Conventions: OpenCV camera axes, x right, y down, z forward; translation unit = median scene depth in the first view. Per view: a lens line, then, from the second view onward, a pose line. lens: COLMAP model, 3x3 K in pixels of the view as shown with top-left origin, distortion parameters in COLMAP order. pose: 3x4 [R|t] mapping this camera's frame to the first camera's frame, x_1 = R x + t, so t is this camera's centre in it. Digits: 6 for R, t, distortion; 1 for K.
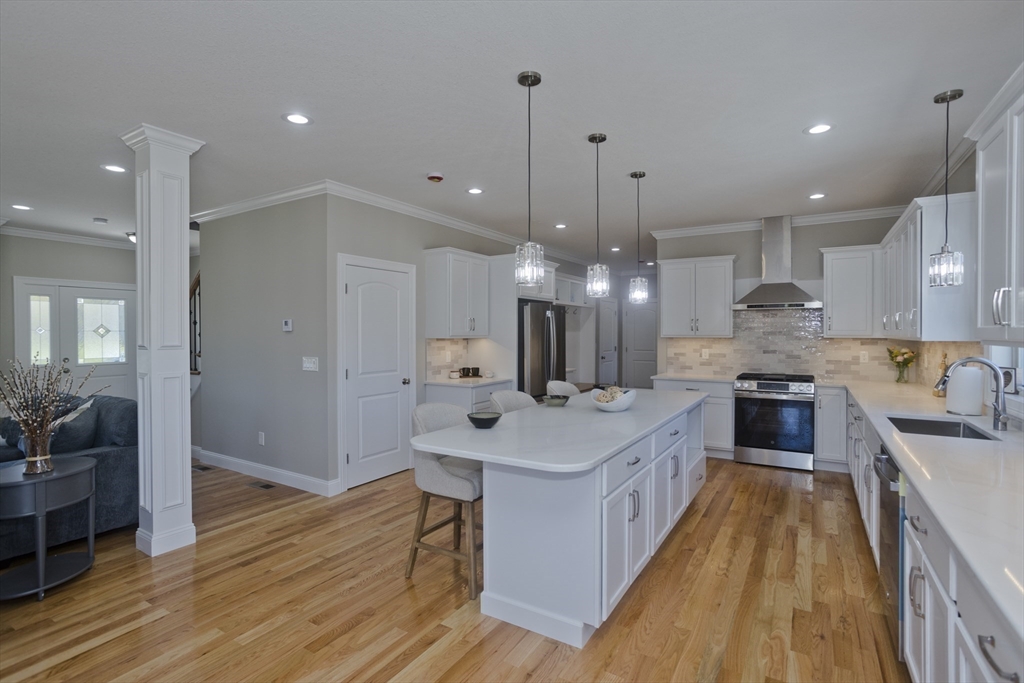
lens RADIAL K [[497.2, 0, 512.5], [0, 497.2, 335.4], [0, 0, 1]] dist [-0.050308, 0.028454]
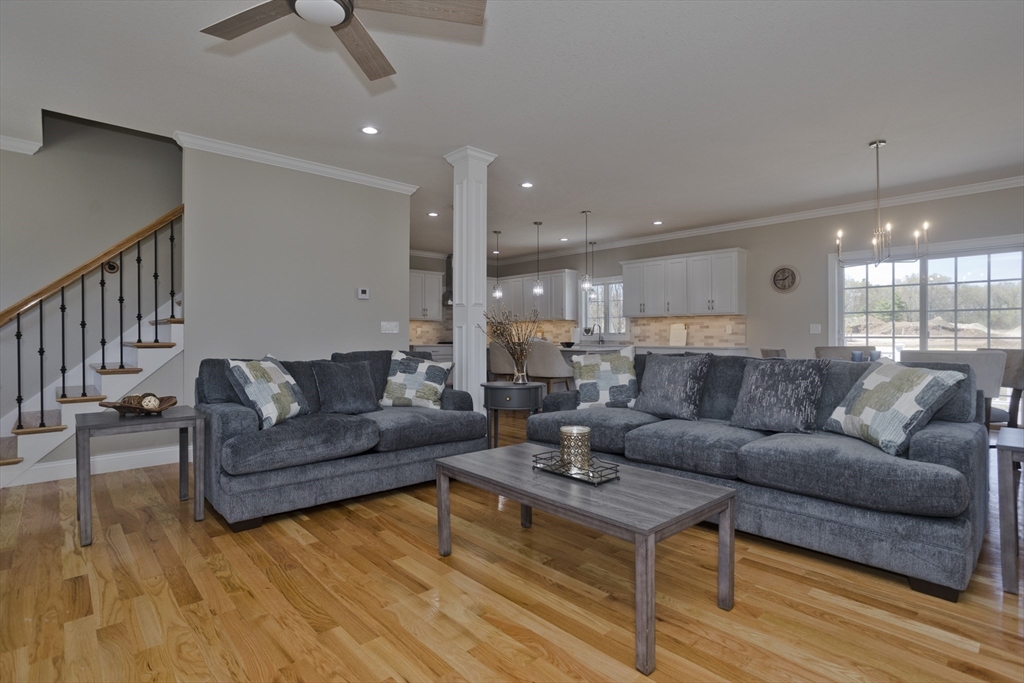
lens RADIAL K [[506.5, 0, 523.1], [0, 506.5, 336.9], [0, 0, 1]] dist [-0.037443, 0.000060]
pose [[0.259856, -0.000348, 0.965647, -1.220748], [0.006889, 0.999975, -0.001493, 0.067227], [-0.965623, 0.007040, 0.259852, 0.284539]]
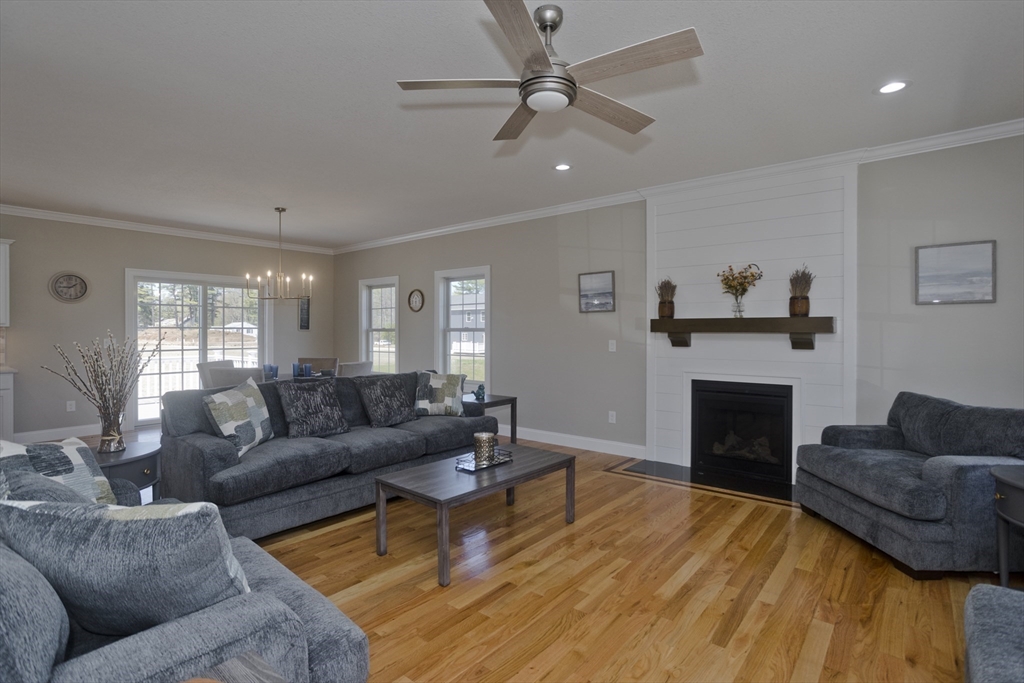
lens RADIAL K [[513.3, 0, 507.1], [0, 513.3, 331.6], [0, 0, 1]] dist [-0.052904, 0.032184]
pose [[-0.990904, 0.002061, 0.134557, -0.937756], [0.003609, 0.999930, 0.011259, 0.014470], [-0.134525, 0.011642, -0.990842, 0.924187]]
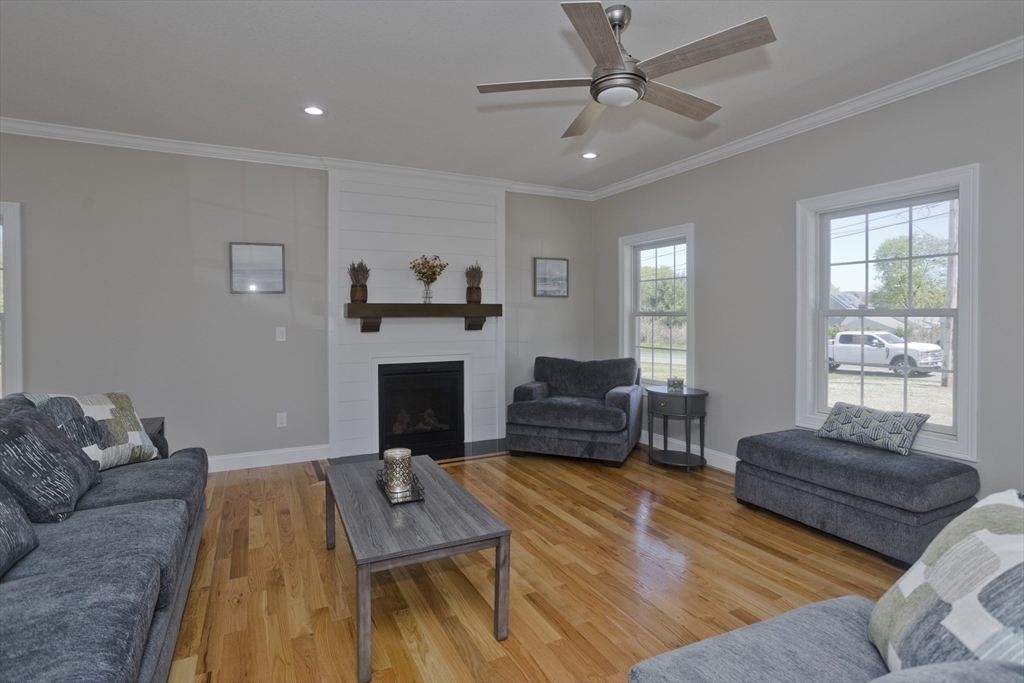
lens RADIAL K [[508.0, 0, 521.9], [0, 508.0, 319.9], [0, 0, 1]] dist [-0.053464, 0.031468]
pose [[-0.509389, 0.012717, -0.860443, -0.513448], [-0.001934, 0.999871, 0.015922, 0.017089], [0.860534, 0.009775, -0.509299, 0.663788]]
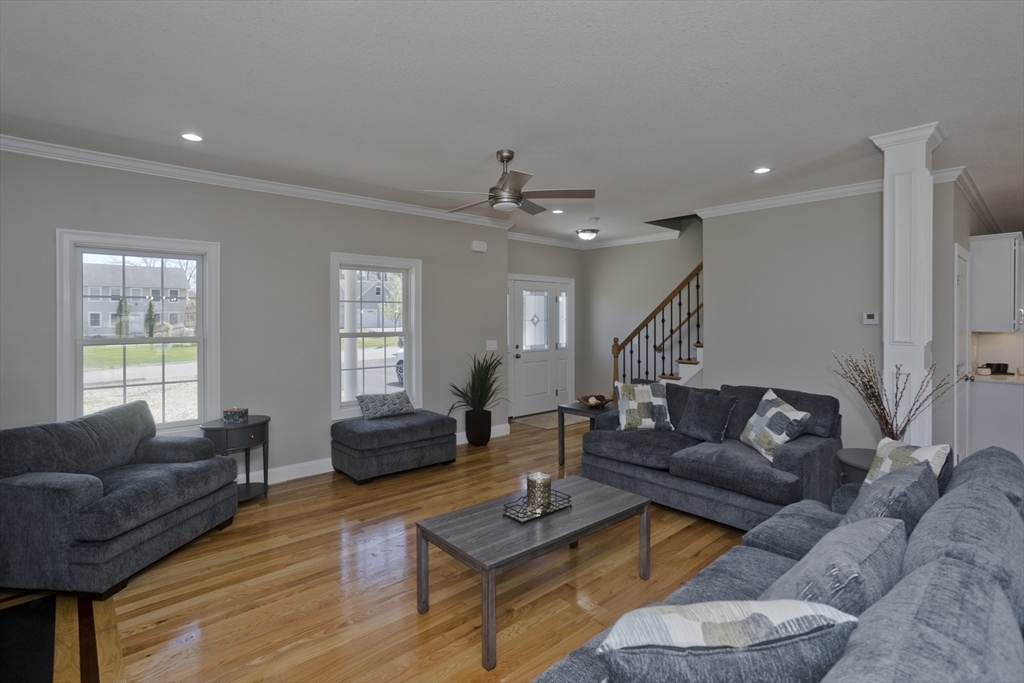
lens RADIAL K [[502.8, 0, 508.4], [0, 502.8, 320.0], [0, 0, 1]] dist [-0.051978, 0.029297]
pose [[0.958884, 0.004651, -0.283761, -0.725416], [-0.004475, 0.999989, 0.001267, -0.013195], [0.283764, 0.000055, 0.958894, -0.123918]]
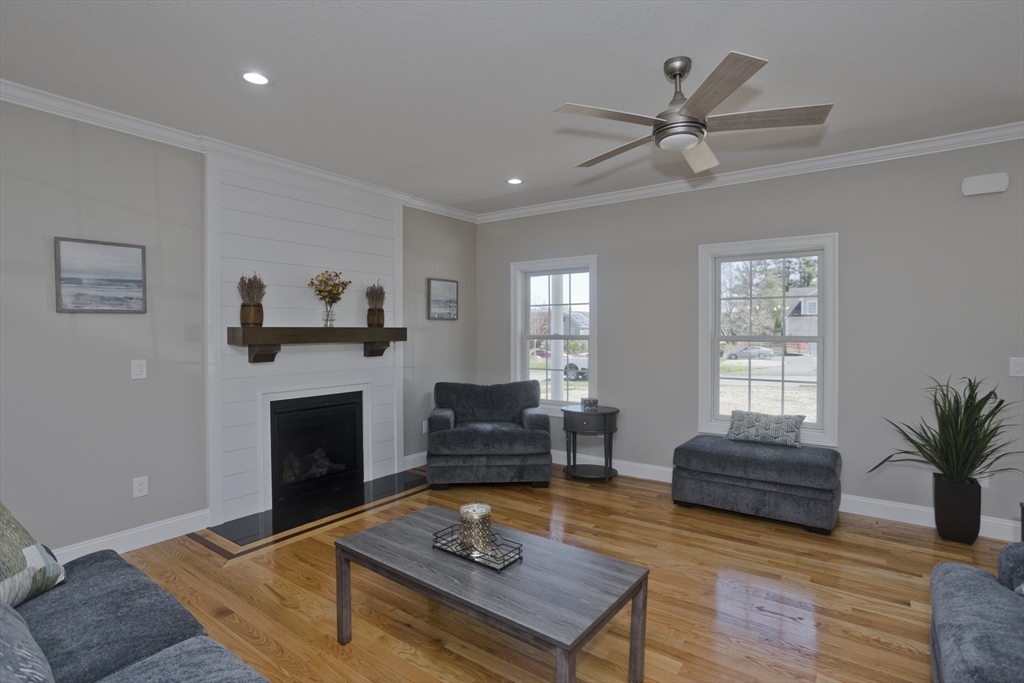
lens RADIAL K [[494.7, 0, 523.4], [0, 494.7, 339.0], [0, 0, 1]] dist [-0.048005, 0.026981]
pose [[-0.061937, 0.019038, -0.997898, -0.472014], [-0.005237, 0.999798, 0.019400, 0.004928], [0.998066, 0.006427, -0.061825, 0.407131]]
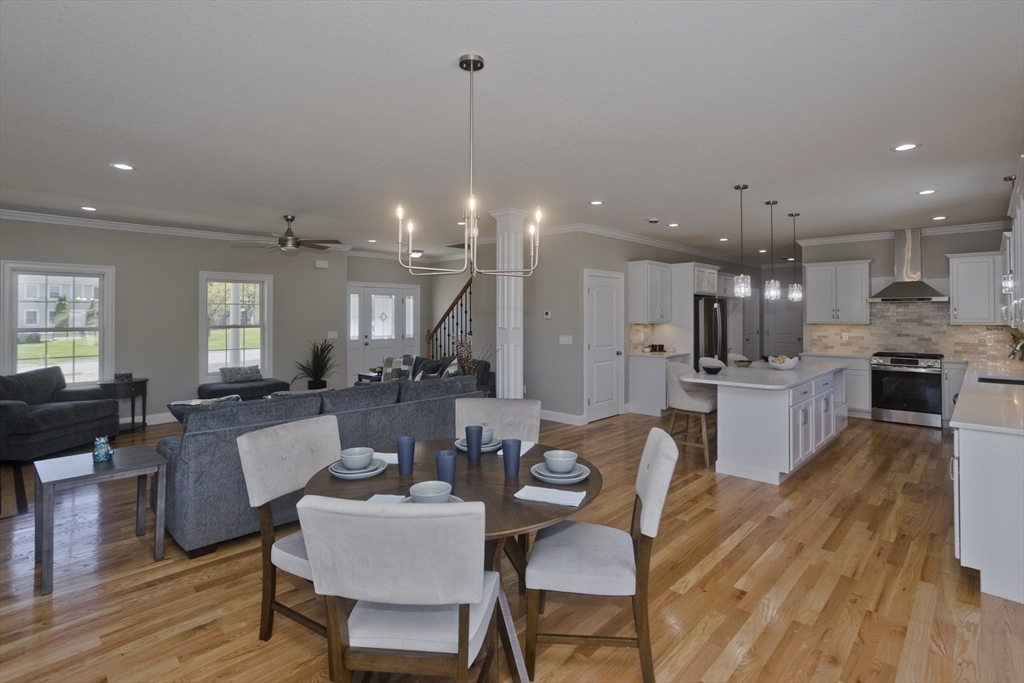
lens RADIAL K [[505.2, 0, 512.0], [0, 505.2, 306.7], [0, 0, 1]] dist [-0.038347, 0.024133]
pose [[0.977194, -0.002017, -0.212338, -0.190480], [-0.002727, 0.999753, -0.022048, -0.009435], [0.212330, 0.022125, 0.976948, -0.476923]]
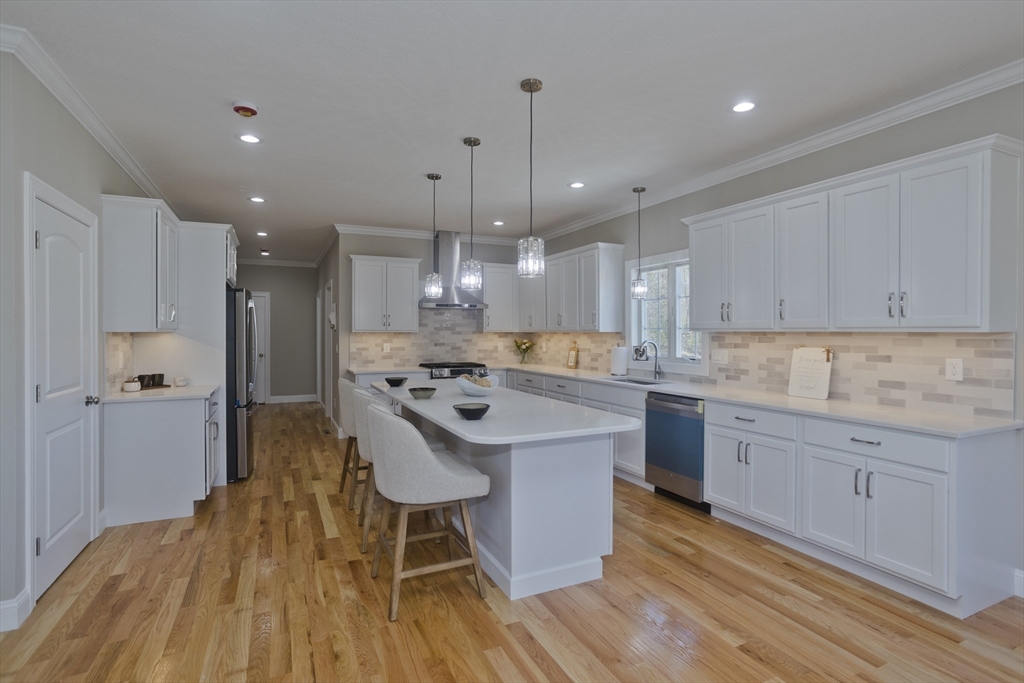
lens RADIAL K [[503.3, 0, 513.9], [0, 503.3, 336.6], [0, 0, 1]] dist [-0.045343, 0.028446]
pose [[0.543845, -0.005118, 0.839170, -0.412729], [0.004135, 0.999986, 0.003419, 0.011546], [-0.839175, 0.001611, 0.543858, 0.201623]]
